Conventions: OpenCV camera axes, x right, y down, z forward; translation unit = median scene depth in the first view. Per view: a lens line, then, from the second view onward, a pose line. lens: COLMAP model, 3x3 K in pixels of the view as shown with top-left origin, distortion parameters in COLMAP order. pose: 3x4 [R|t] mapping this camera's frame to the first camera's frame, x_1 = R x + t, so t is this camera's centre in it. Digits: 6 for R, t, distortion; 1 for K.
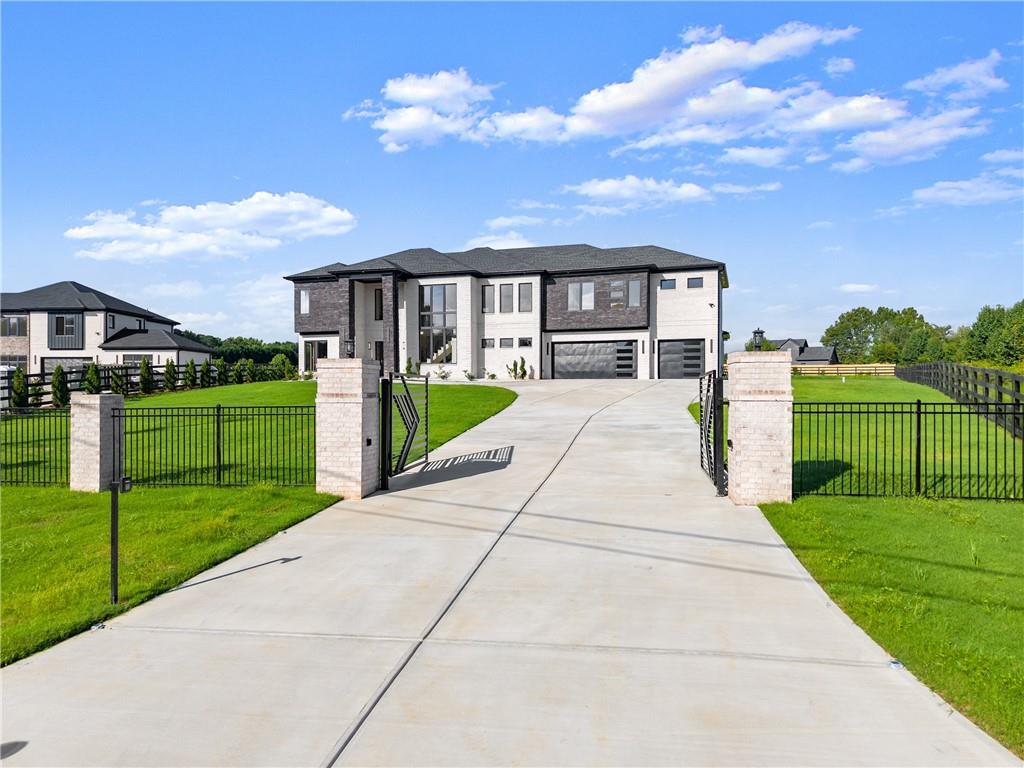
lens RADIAL K [[713.7, 0, 512.0], [0, 713.7, 384.0], [0, 0, 1]] dist [0.023637, -0.000973]
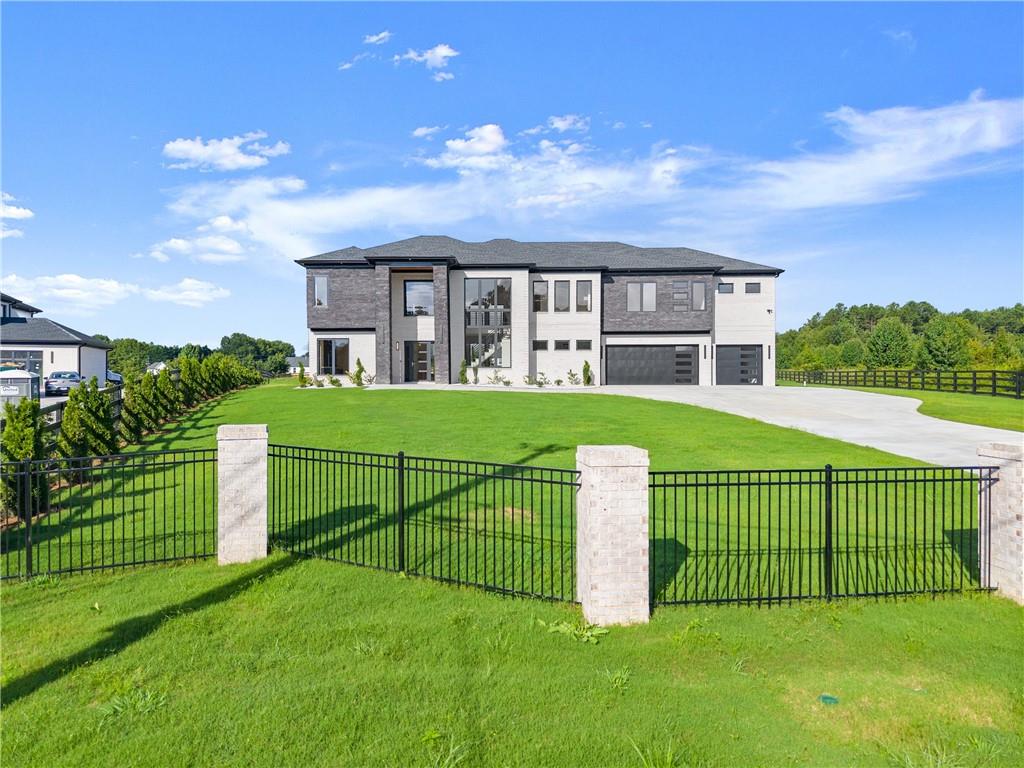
lens RADIAL K [[711.0, 0, 535.0], [0, 711.0, 381.7], [0, 0, 1]] dist [0.002755, 0.001481]
pose [[0.954040, 0.000713, 0.299679, -0.317264], [-0.000384, 0.999999, -0.001158, -0.010138], [-0.299679, 0.000989, 0.954040, 0.147845]]
